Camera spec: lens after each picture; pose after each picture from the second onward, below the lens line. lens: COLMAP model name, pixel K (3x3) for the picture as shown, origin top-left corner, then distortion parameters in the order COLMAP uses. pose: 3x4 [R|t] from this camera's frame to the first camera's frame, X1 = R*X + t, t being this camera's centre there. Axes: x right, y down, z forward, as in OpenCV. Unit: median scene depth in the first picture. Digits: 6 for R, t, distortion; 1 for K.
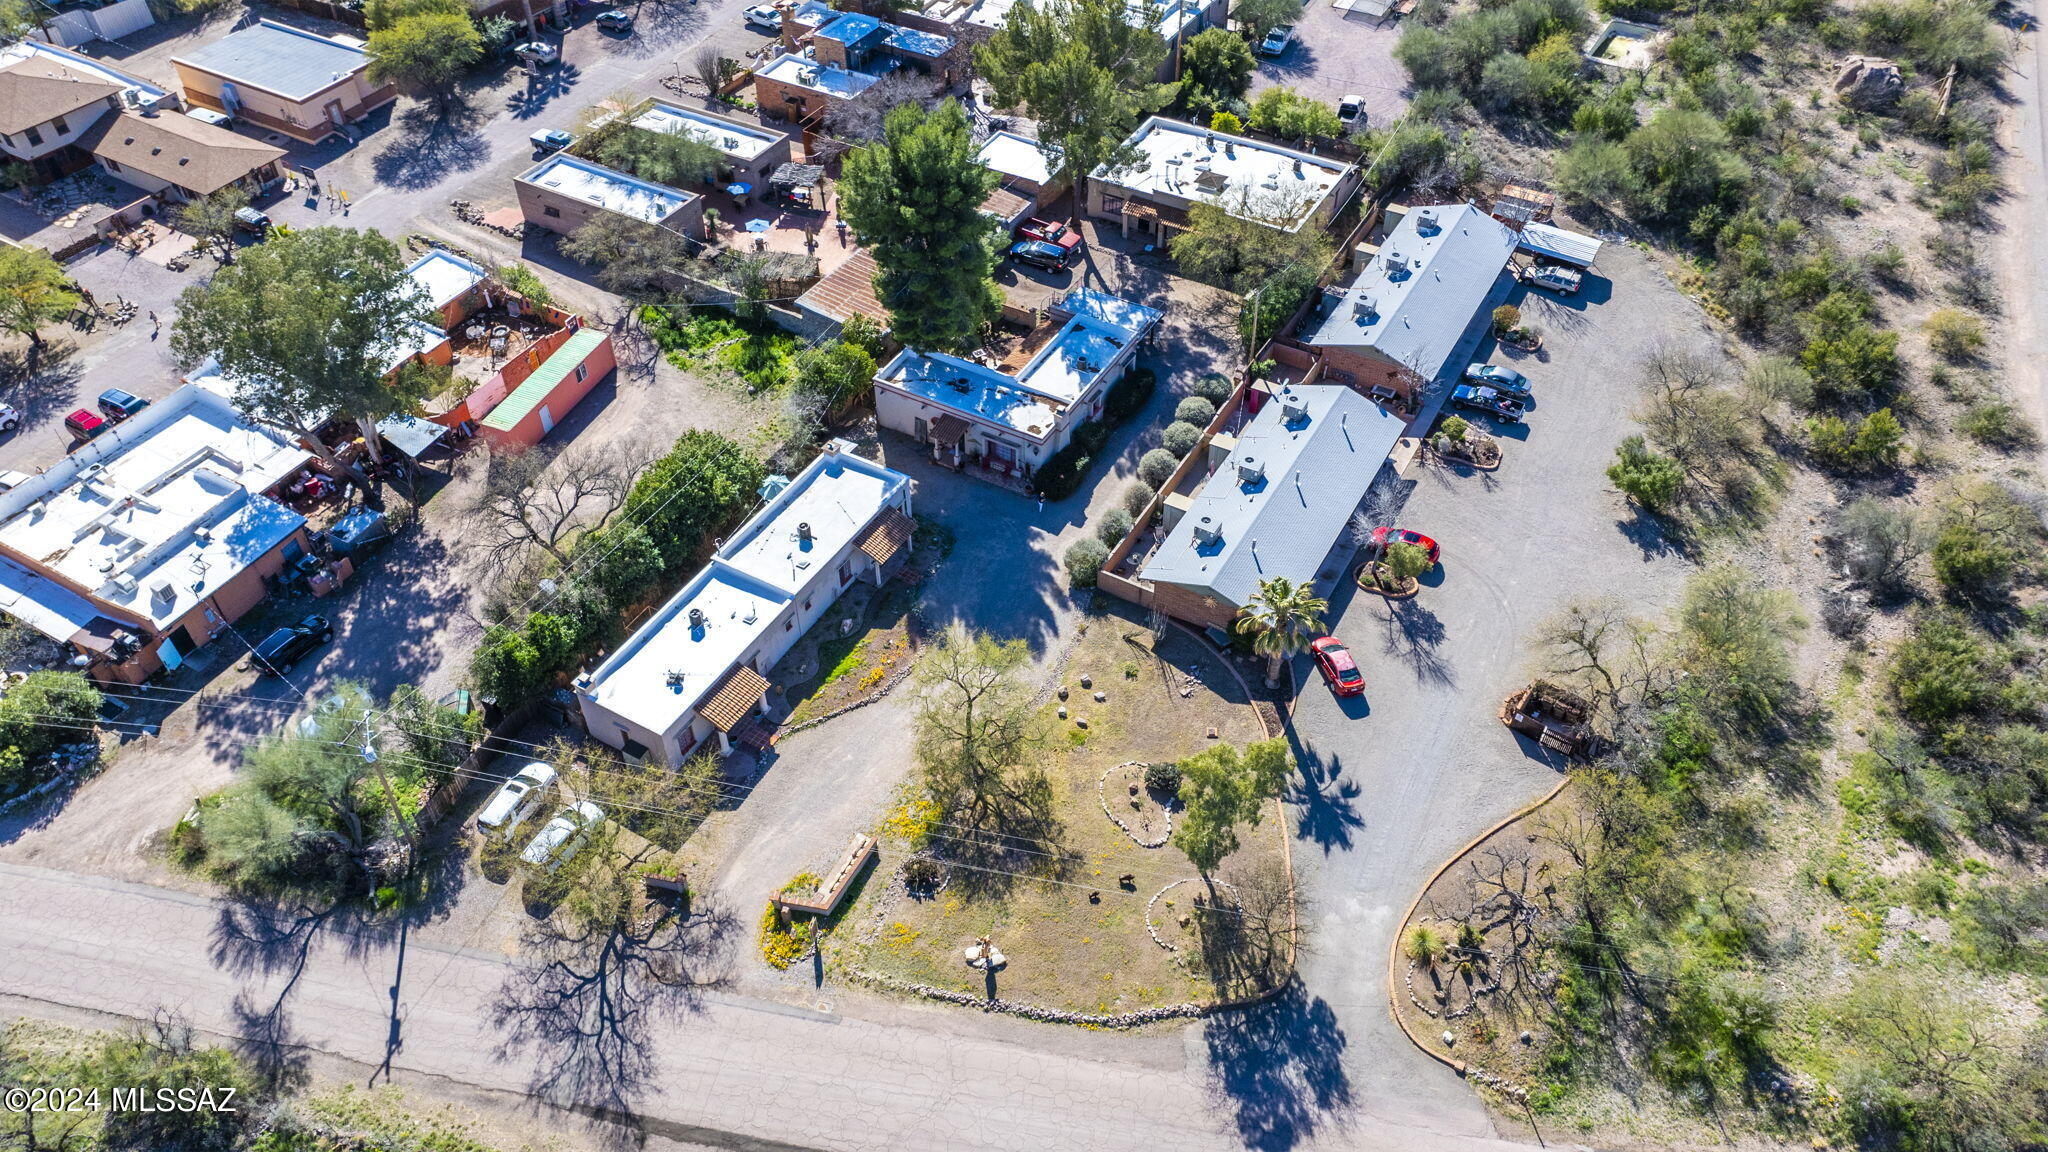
lens RADIAL K [[1448.4, 0, 1024.0], [0, 1448.4, 576.0], [0, 0, 1]] dist [-0.001044, 0.000343]
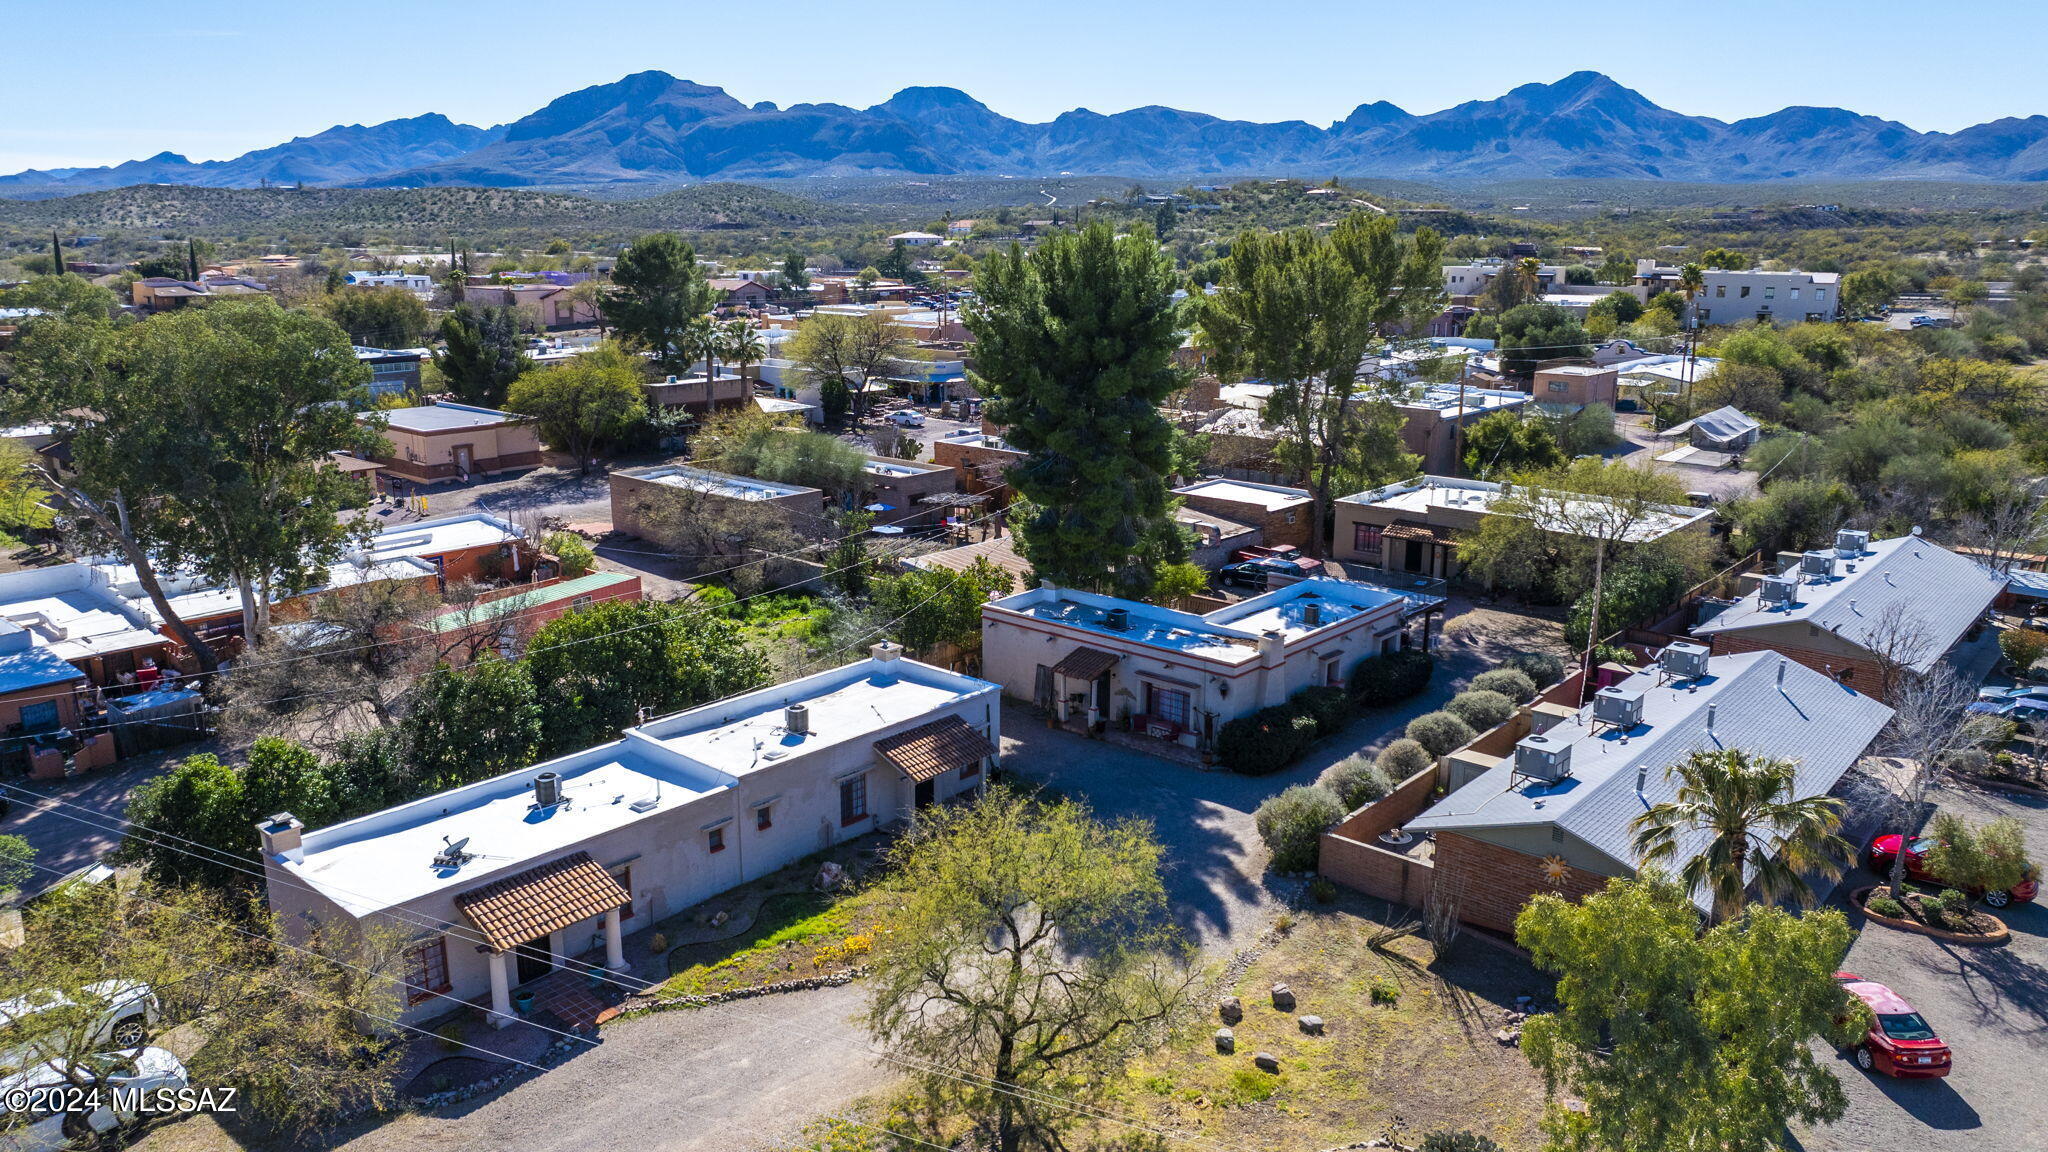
lens RADIAL K [[1448.4, 0, 1024.0], [0, 1448.4, 576.0], [0, 0, 1]] dist [-0.001044, 0.000343]
pose [[0.980748, 0.049641, -0.188860, 0.040284], [-0.137997, 0.860479, -0.490442, 0.186065], [0.138164, 0.507062, 0.850763, 0.498197]]
